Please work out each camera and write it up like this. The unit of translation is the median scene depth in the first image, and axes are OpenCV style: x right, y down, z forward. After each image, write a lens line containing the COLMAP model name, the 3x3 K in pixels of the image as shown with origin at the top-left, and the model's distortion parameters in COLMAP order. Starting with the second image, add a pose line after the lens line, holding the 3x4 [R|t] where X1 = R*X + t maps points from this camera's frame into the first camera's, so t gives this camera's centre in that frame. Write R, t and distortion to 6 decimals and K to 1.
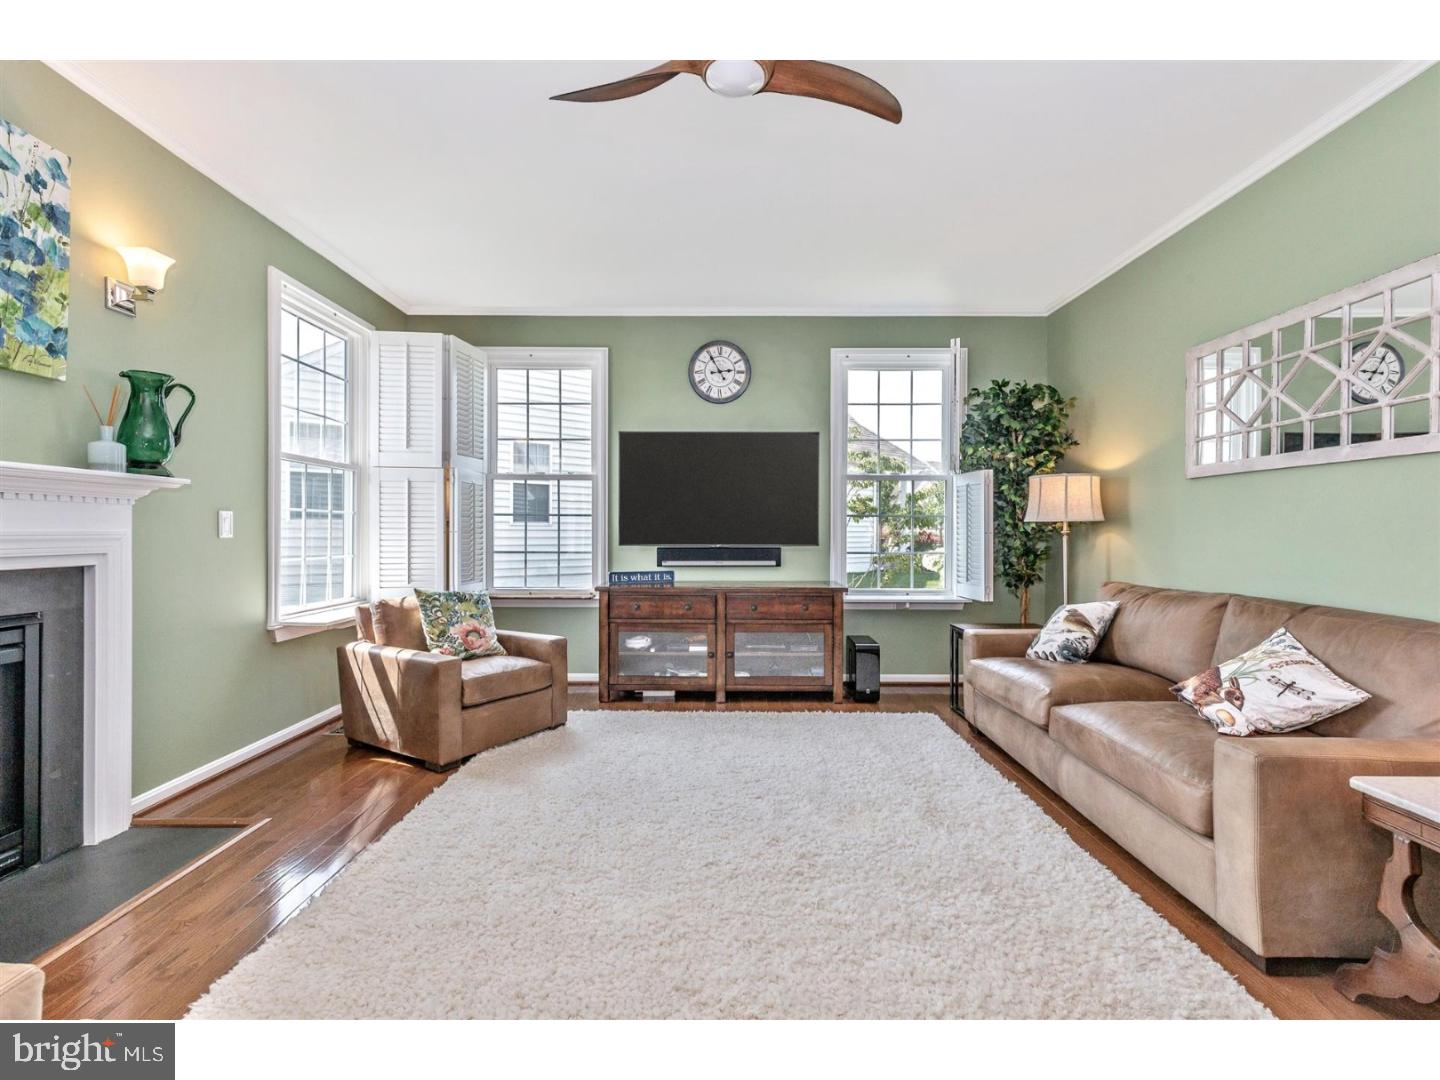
lens RADIAL K [[672.7, 0, 728.3], [0, 672.7, 503.6], [0, 0, 1]] dist [0.009469, -0.001182]
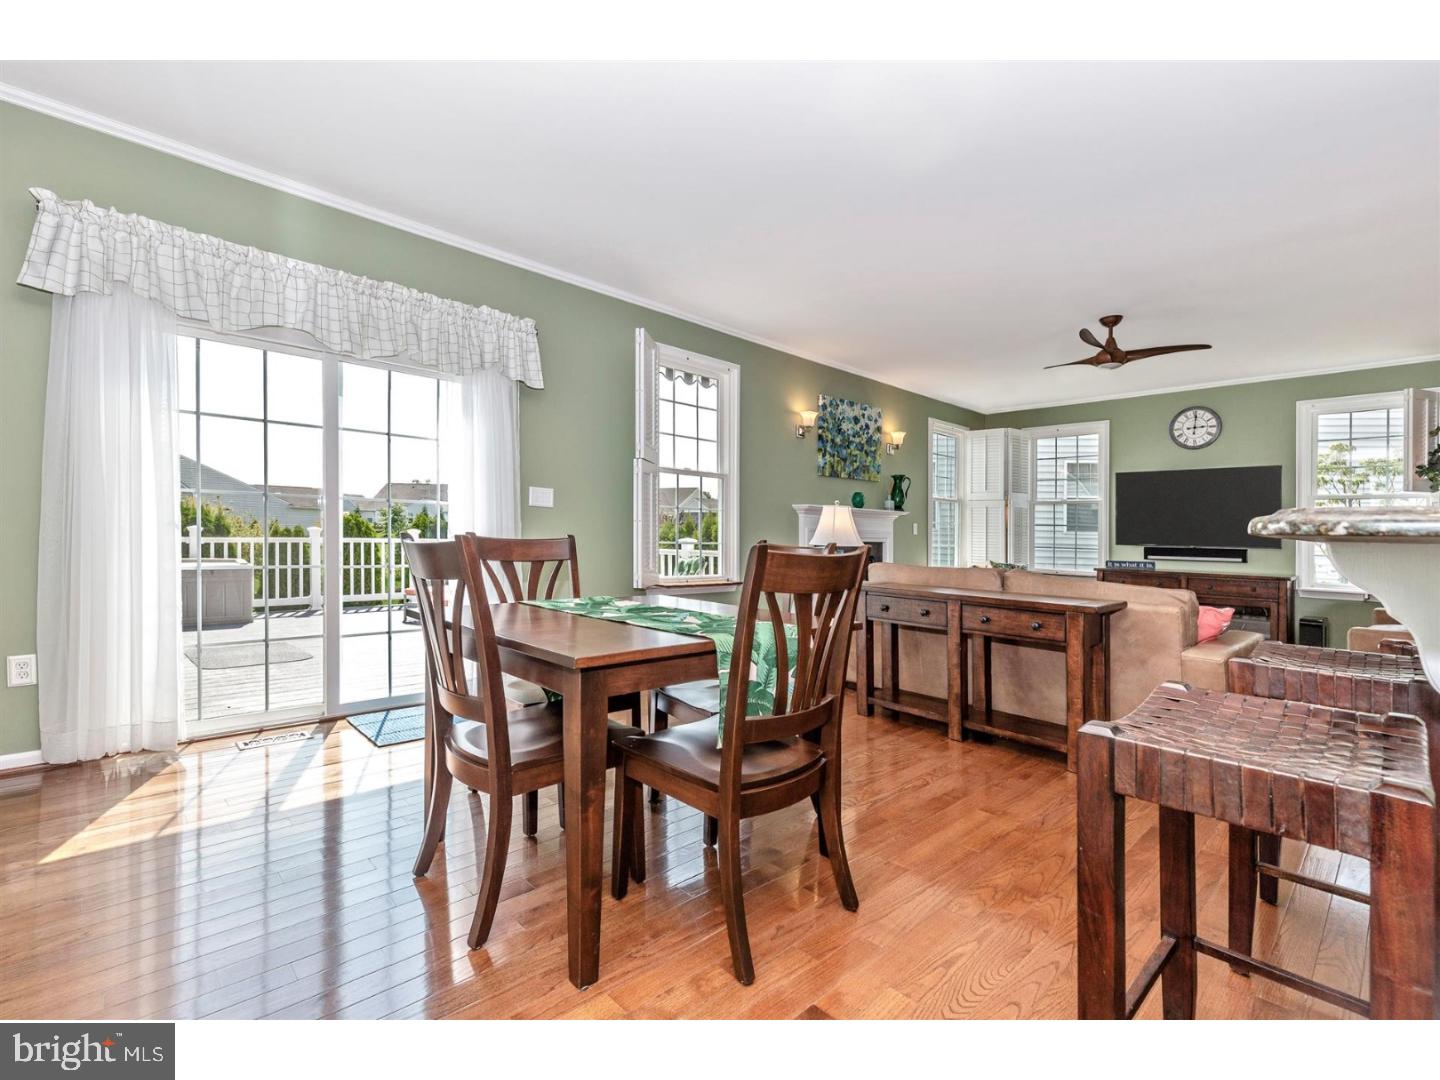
lens RADIAL K [[672.7, 0, 704.0], [0, 672.7, 577.5], [0, 0, 1]] dist [0.009469, -0.001182]
pose [[0.672176, 0.059149, -0.738025, 0.378801], [0.010102, 0.995978, 0.089023, -0.011914], [0.740322, -0.067294, 0.668875, -0.812880]]
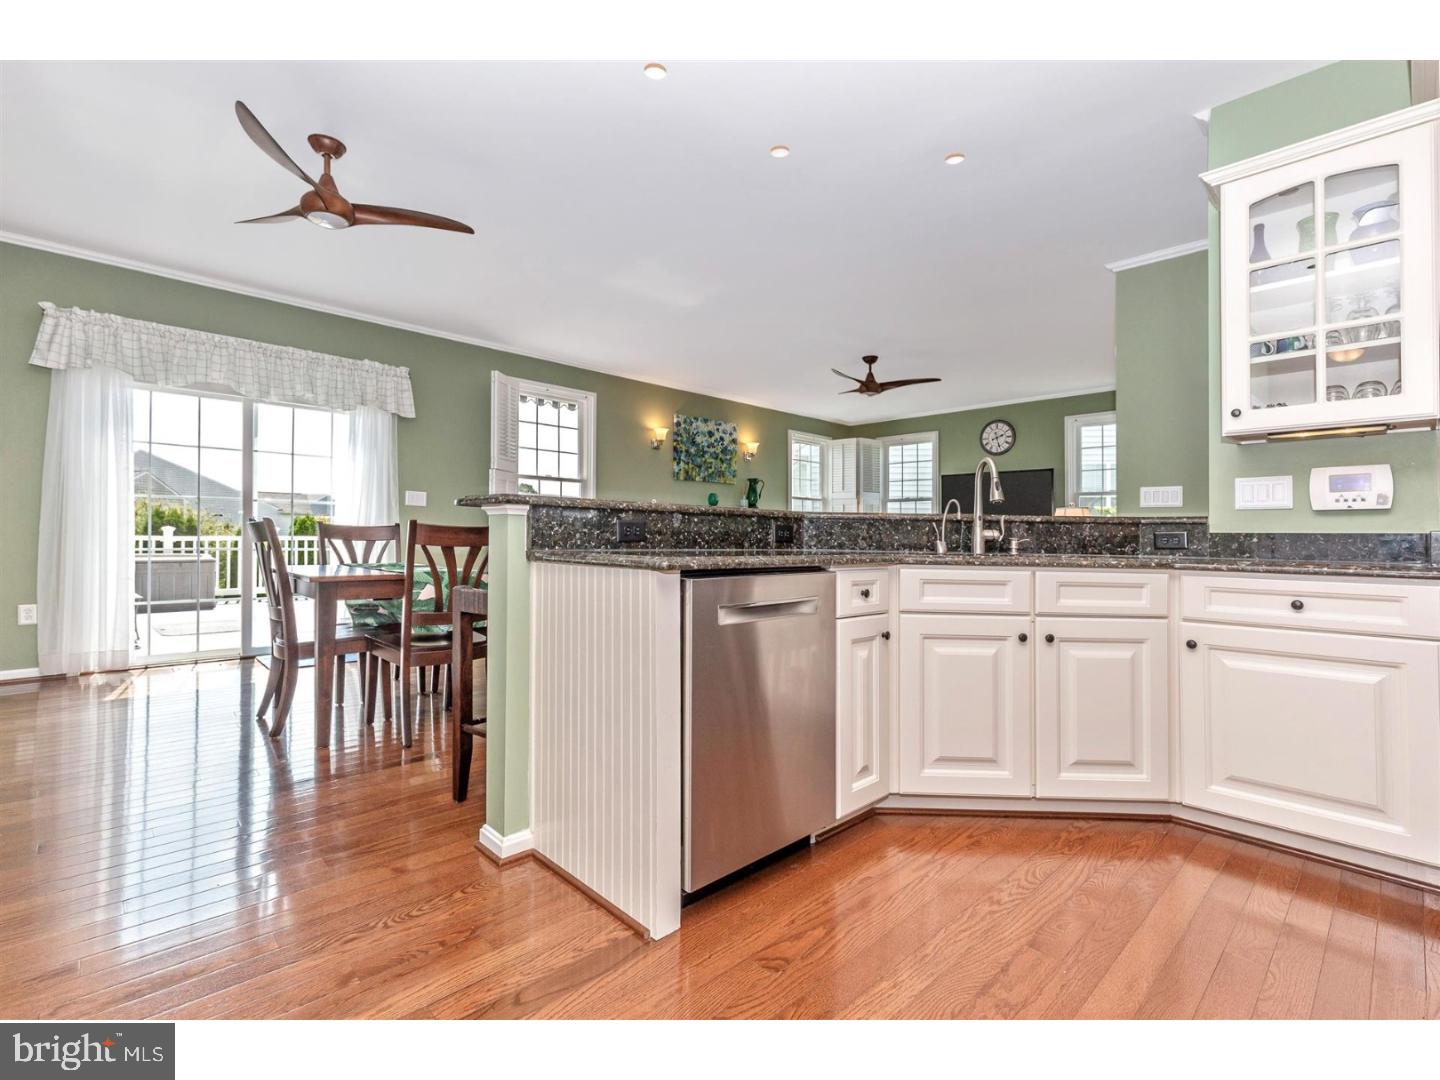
lens RADIAL K [[672.7, 0, 695.9], [0, 672.7, 563.1], [0, 0, 1]] dist [0.009469, -0.001182]
pose [[0.672575, 0.037623, -0.739072, 0.784423], [0.017397, 0.997627, 0.066617, 0.002096], [0.739825, -0.057662, 0.670324, -0.806839]]
